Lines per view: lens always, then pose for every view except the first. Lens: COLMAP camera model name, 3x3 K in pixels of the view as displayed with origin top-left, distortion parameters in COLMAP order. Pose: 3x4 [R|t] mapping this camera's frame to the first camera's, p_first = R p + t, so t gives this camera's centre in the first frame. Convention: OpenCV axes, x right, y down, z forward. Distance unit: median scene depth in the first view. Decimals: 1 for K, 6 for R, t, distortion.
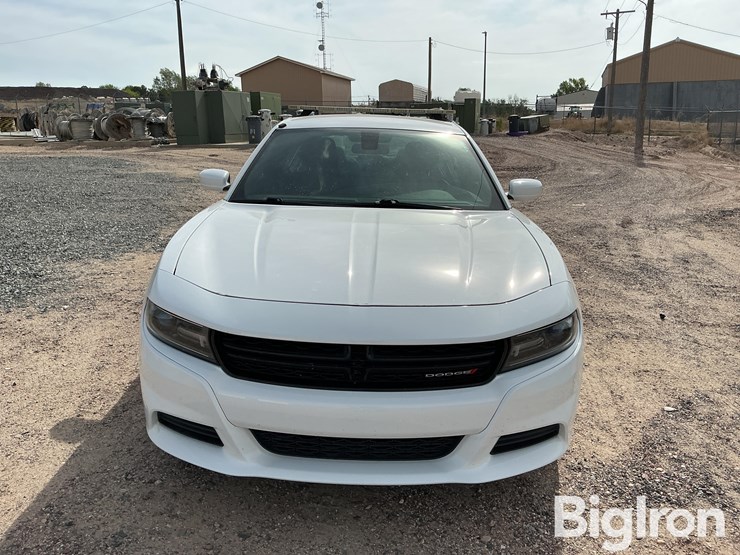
lens RADIAL K [[624.1, 0, 369.7], [0, 624.1, 265.8], [0, 0, 1]] dist [0.129267, -0.285908]
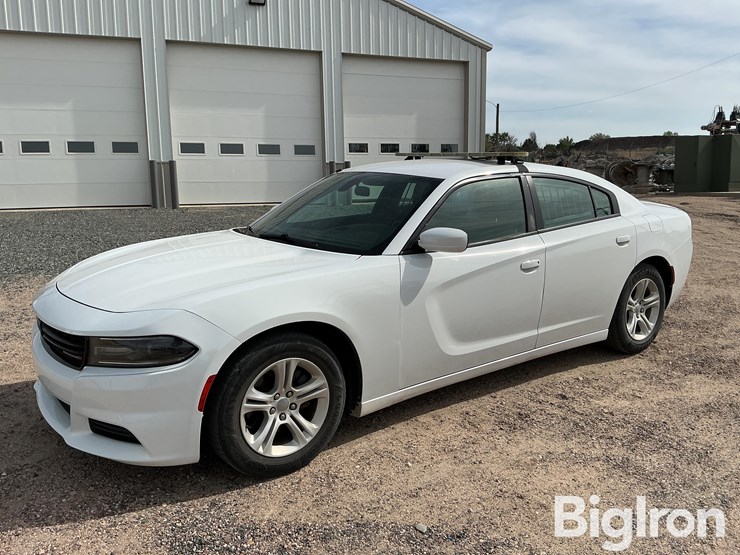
lens RADIAL K [[624.1, 0, 369.7], [0, 624.1, 265.8], [0, 0, 1]] dist [0.129267, -0.285908]
pose [[0.606083, 0.114115, -0.787173, 0.174306], [-0.171462, 0.985132, 0.010796, -0.014967], [0.776701, 0.128426, 0.616637, 0.074955]]
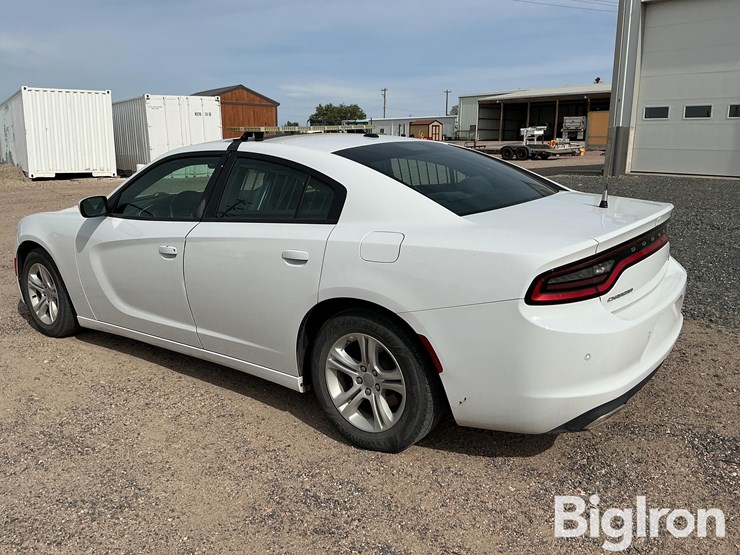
lens RADIAL K [[624.1, 0, 369.7], [0, 624.1, 265.8], [0, 0, 1]] dist [0.129267, -0.285908]
pose [[-0.604585, 0.161155, -0.780068, 0.158629], [-0.177690, 0.927355, 0.329300, -0.090015], [0.776469, 0.337700, -0.532029, 0.384943]]
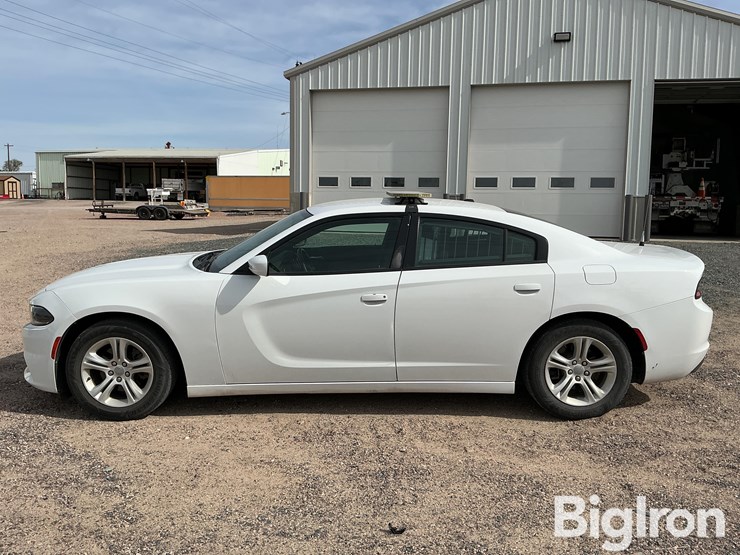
lens RADIAL K [[624.1, 0, 369.7], [0, 624.1, 265.8], [0, 0, 1]] dist [0.129267, -0.285908]
pose [[0.017203, 0.103783, -0.994451, 0.257852], [-0.240234, 0.965892, 0.096646, -0.052627], [0.970563, 0.237238, 0.041548, 0.224567]]
